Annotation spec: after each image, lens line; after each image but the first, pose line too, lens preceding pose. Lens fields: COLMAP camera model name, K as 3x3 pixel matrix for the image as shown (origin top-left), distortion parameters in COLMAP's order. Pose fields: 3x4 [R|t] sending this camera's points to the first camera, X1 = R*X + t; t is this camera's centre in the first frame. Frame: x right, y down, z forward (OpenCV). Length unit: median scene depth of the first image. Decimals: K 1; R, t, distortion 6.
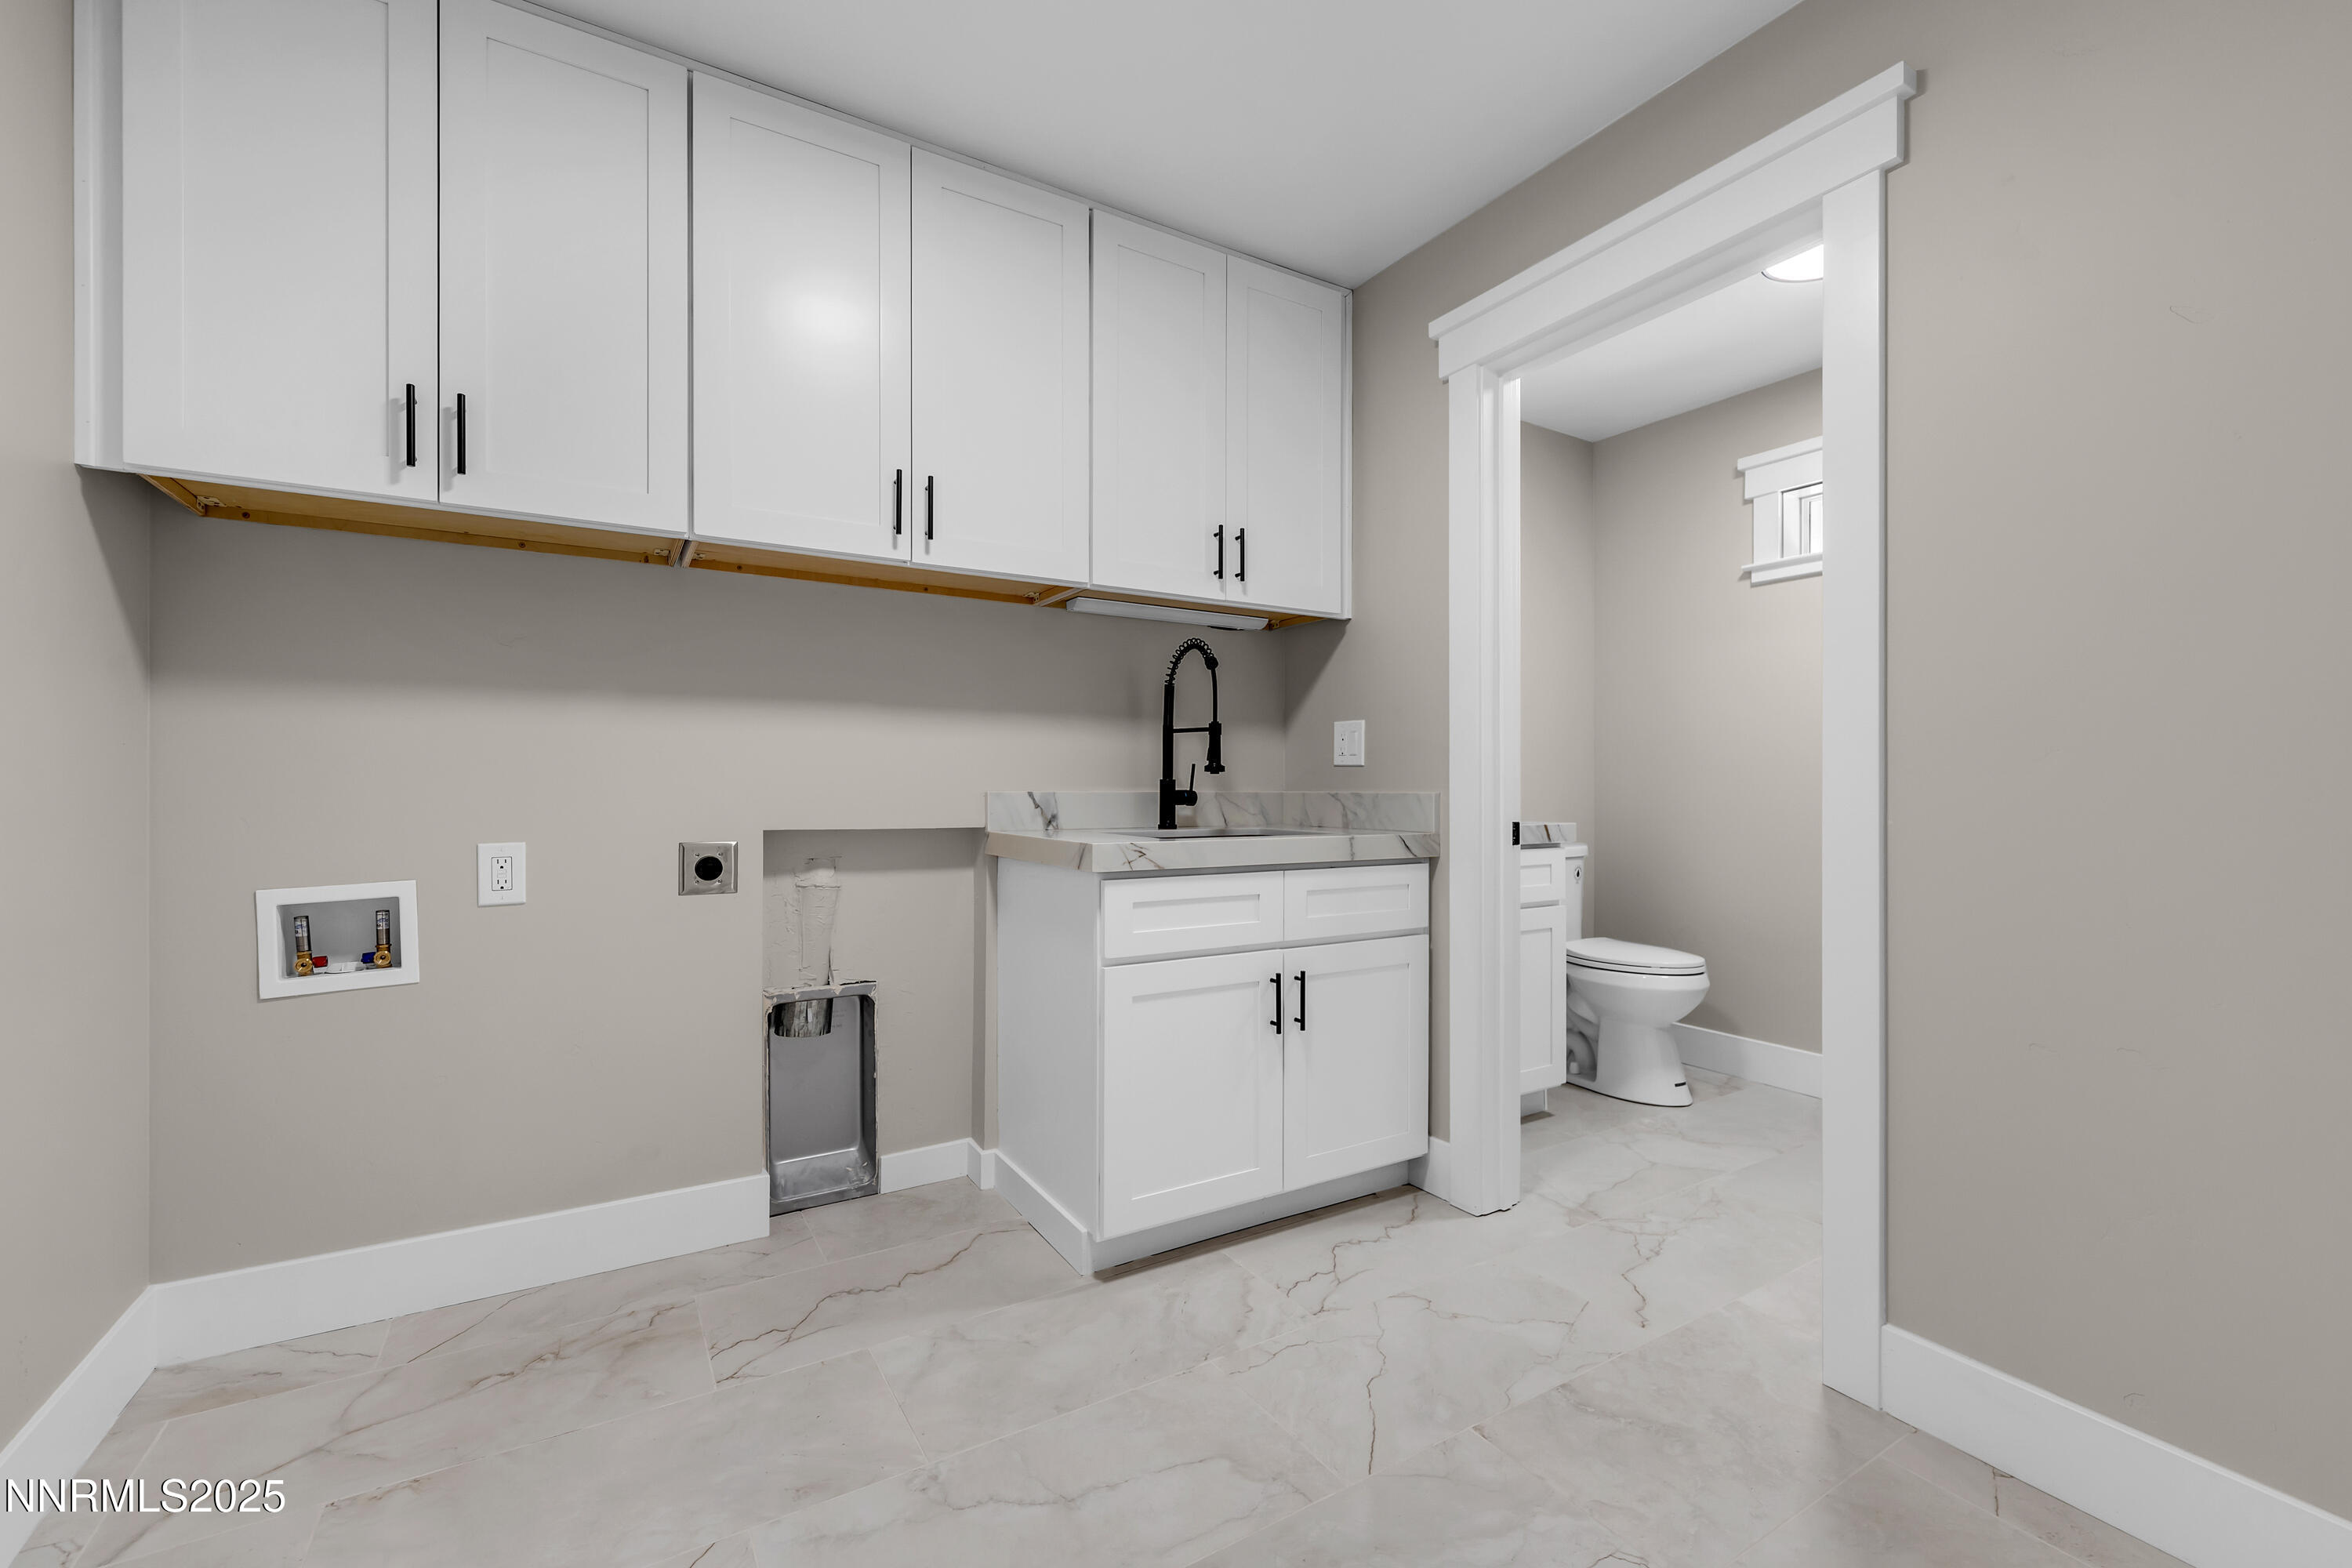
lens RADIAL K [[992.1, 0, 1167.7], [0, 992.1, 783.7], [0, 0, 1]] dist [-0.002897, -0.000344]
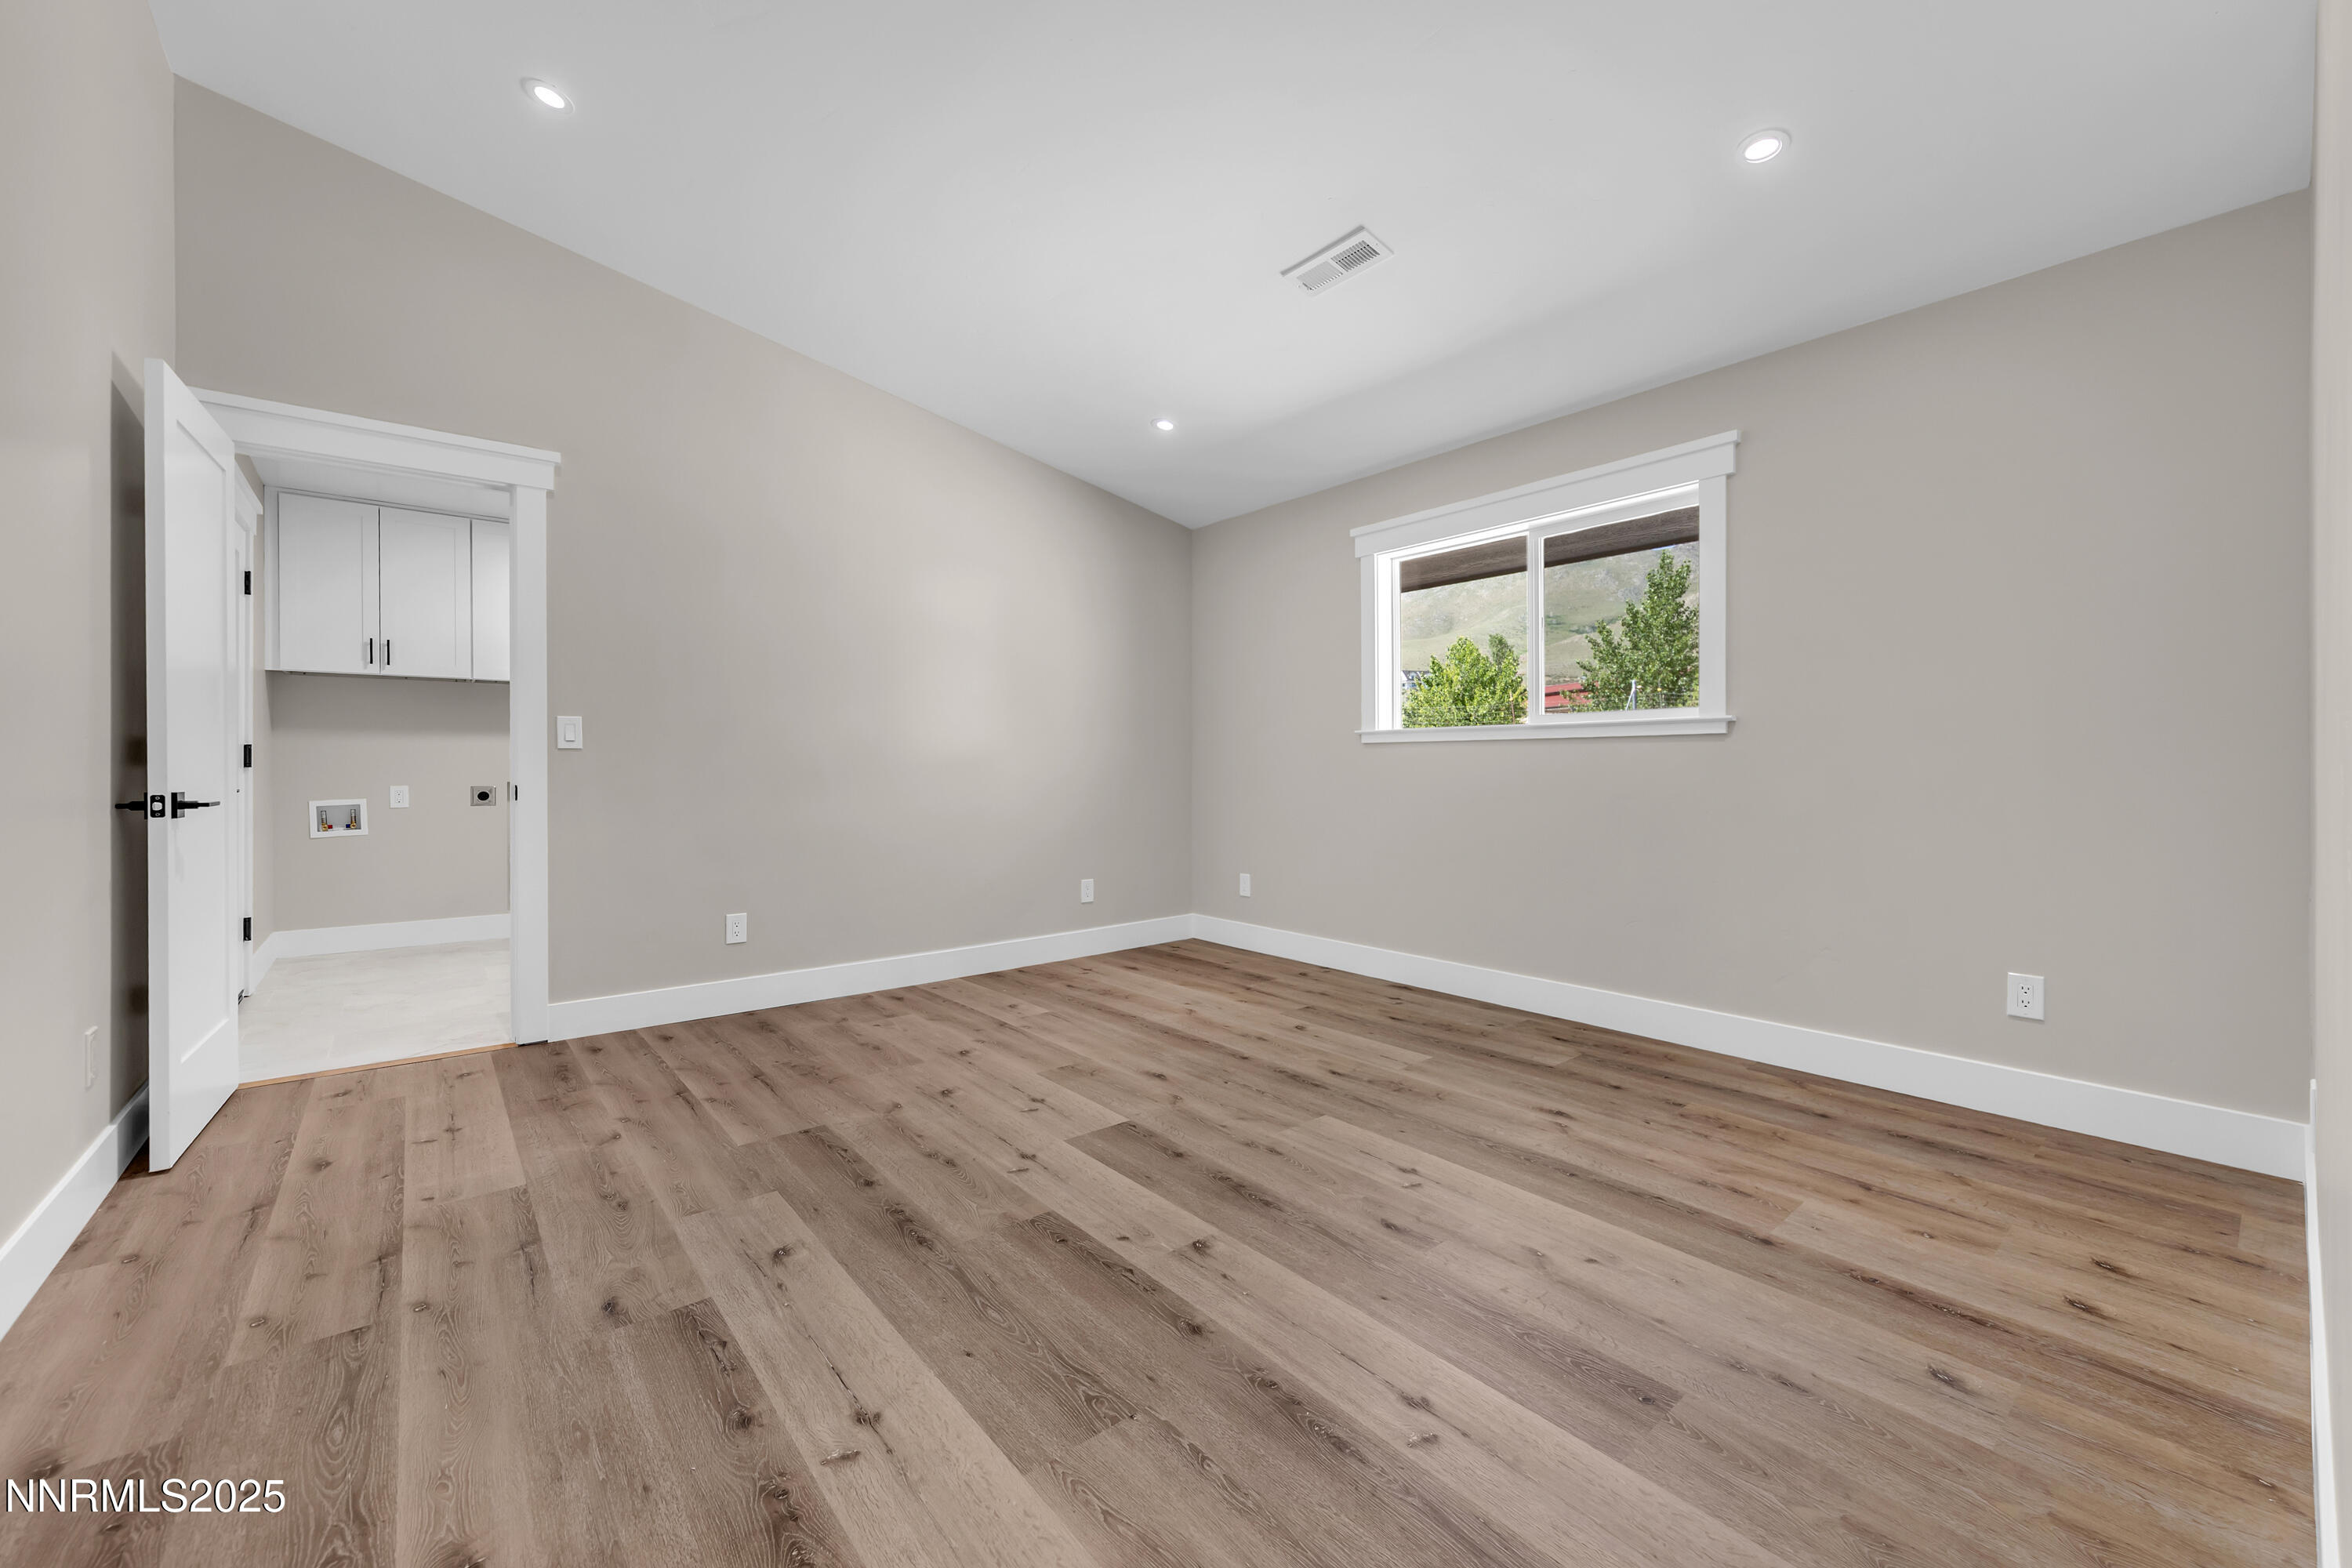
lens RADIAL K [[949.0, 0, 1178.5], [0, 949.0, 763.3], [0, 0, 1]] dist [0.005391, 0.000336]
pose [[0.991278, -0.004653, 0.131703, 1.221837], [0.005237, 0.999978, -0.004090, 0.020298], [-0.131681, 0.004744, 0.991281, -2.070843]]
